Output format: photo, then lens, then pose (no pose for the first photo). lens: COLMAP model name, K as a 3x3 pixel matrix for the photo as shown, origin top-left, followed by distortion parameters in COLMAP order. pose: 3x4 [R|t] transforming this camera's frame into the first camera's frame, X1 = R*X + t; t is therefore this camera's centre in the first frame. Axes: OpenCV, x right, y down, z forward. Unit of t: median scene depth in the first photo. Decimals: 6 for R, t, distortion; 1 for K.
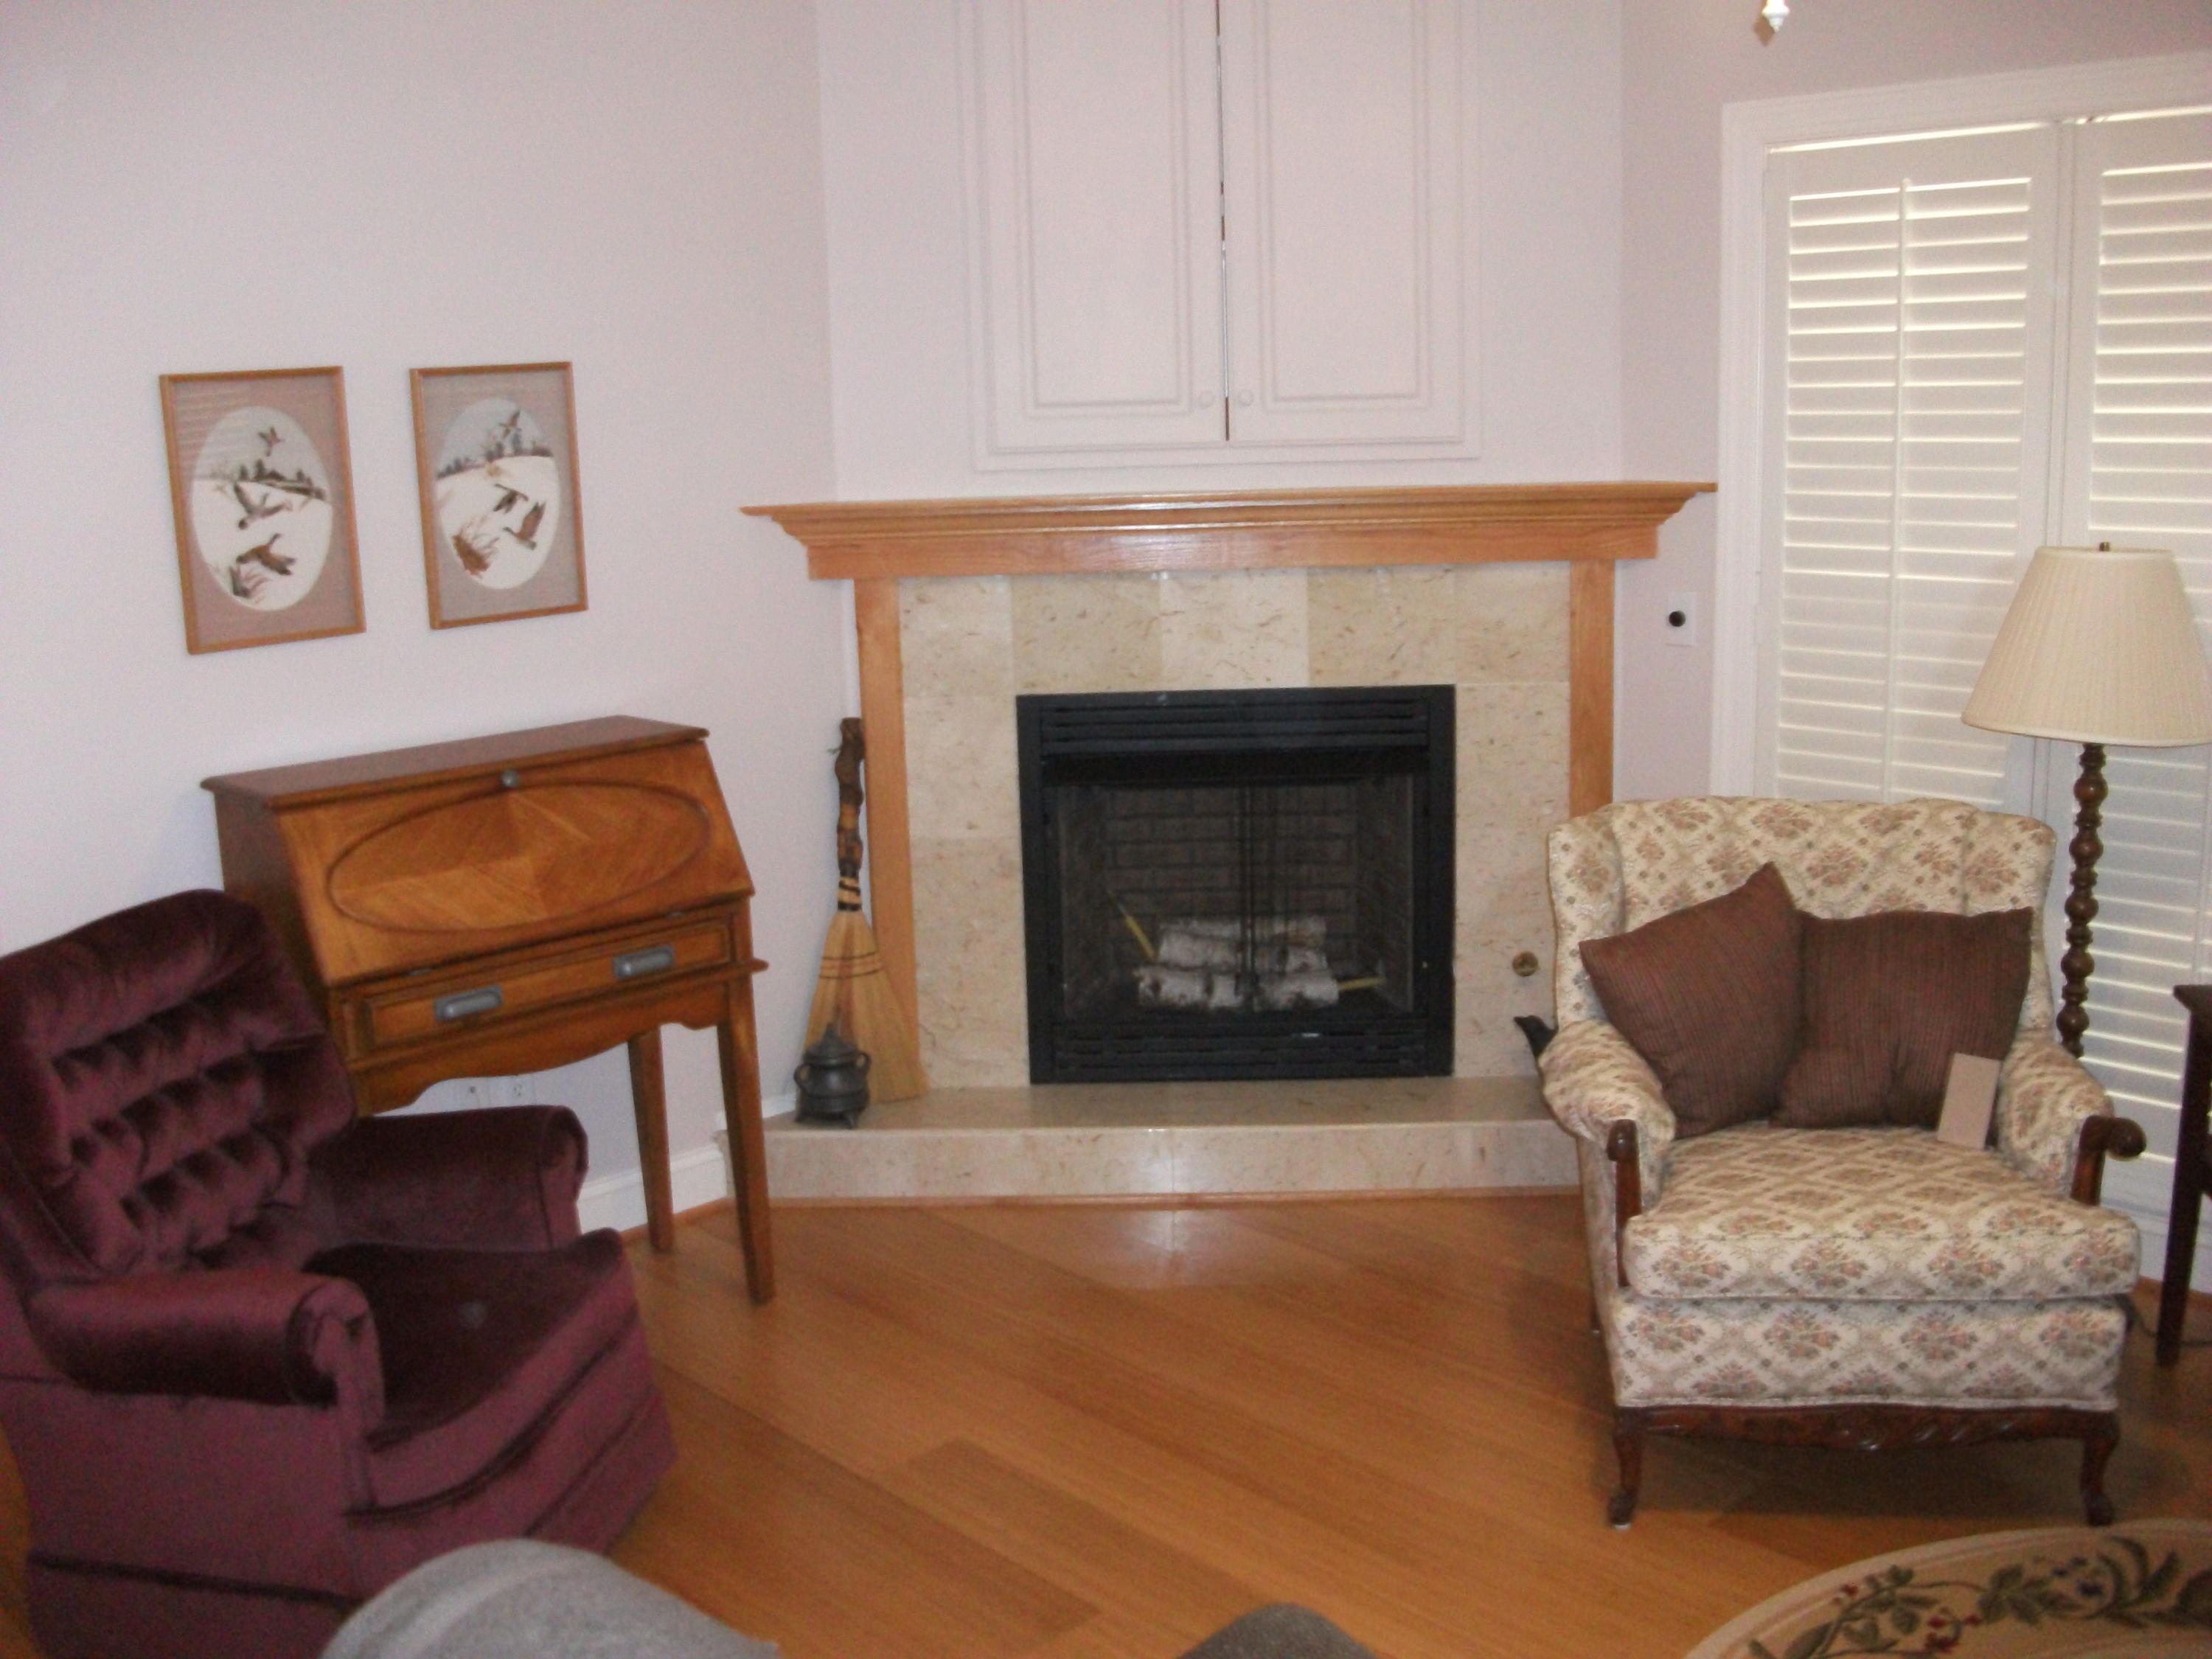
lens RADIAL K [[2117.9, 0, 1059.2], [0, 2117.9, 813.1], [0, 0, 1]] dist [-0.141342, 0.067547]
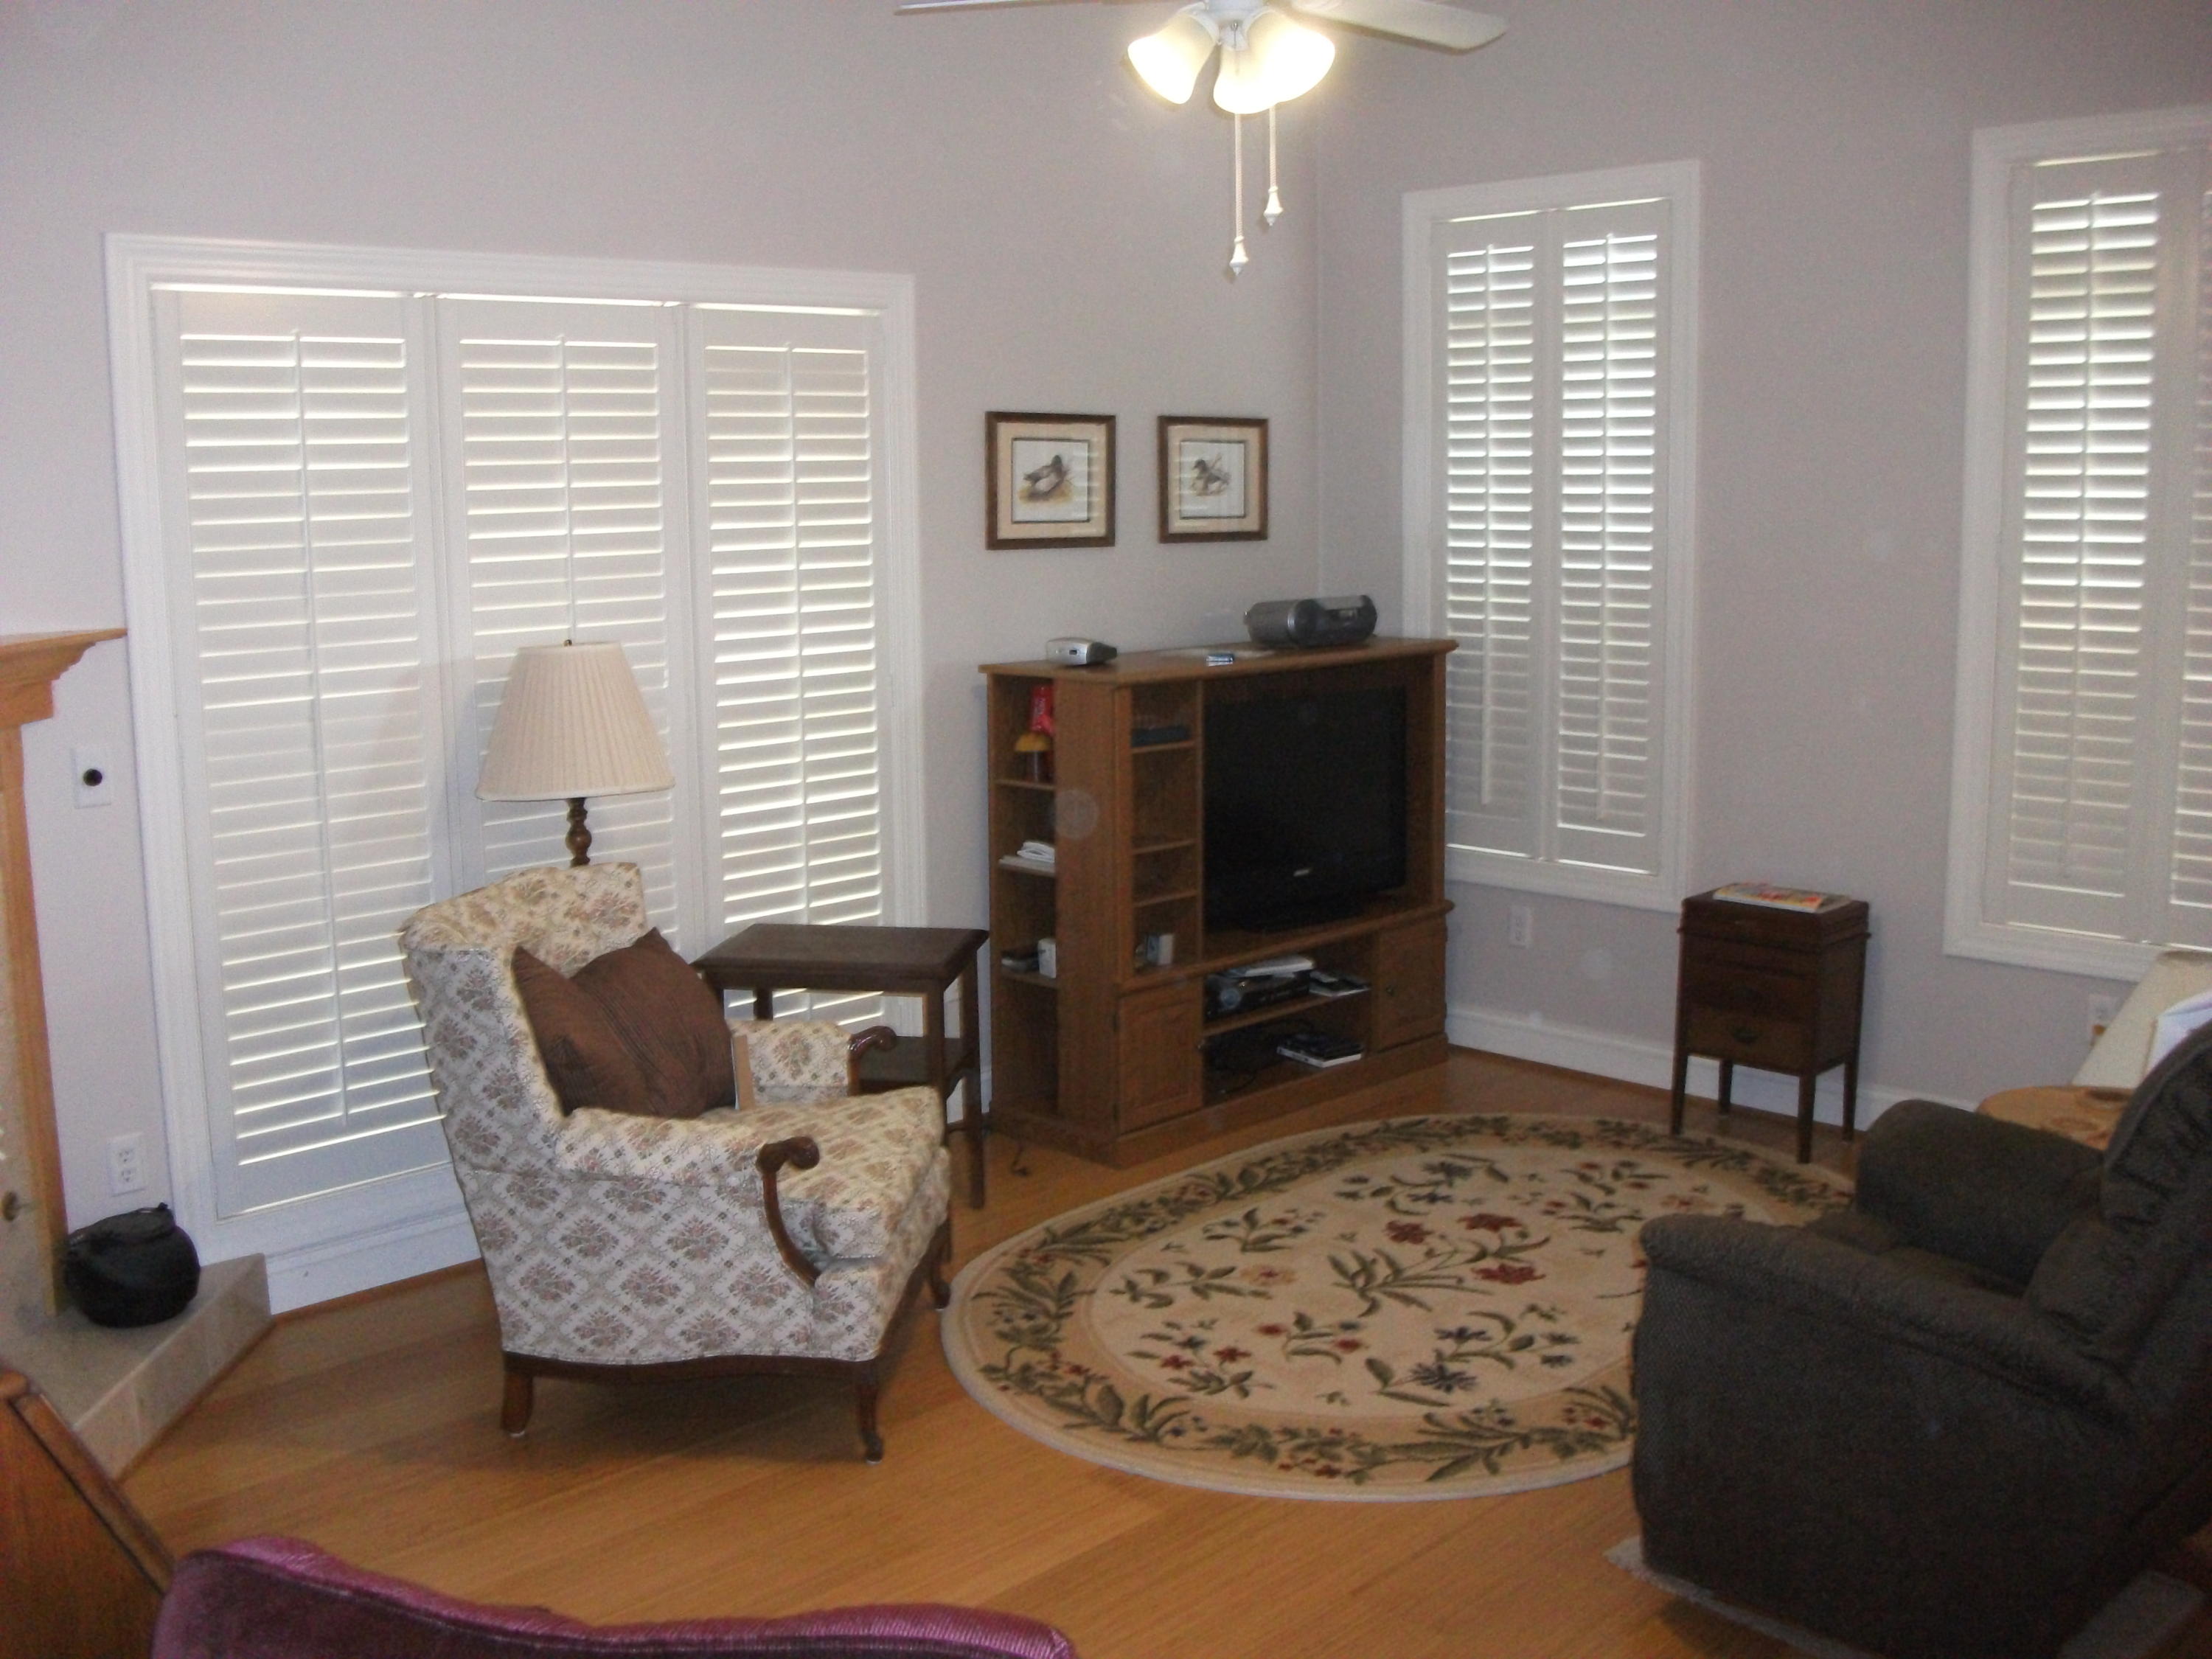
lens RADIAL K [[2117.9, 0, 1059.2], [0, 2117.9, 813.1], [0, 0, 1]] dist [-0.141342, 0.067547]
pose [[-0.013737, -0.116623, 0.993081, -0.798383], [0.219647, 0.968564, 0.116782, -0.116361], [-0.975483, 0.219732, 0.012311, 0.742592]]
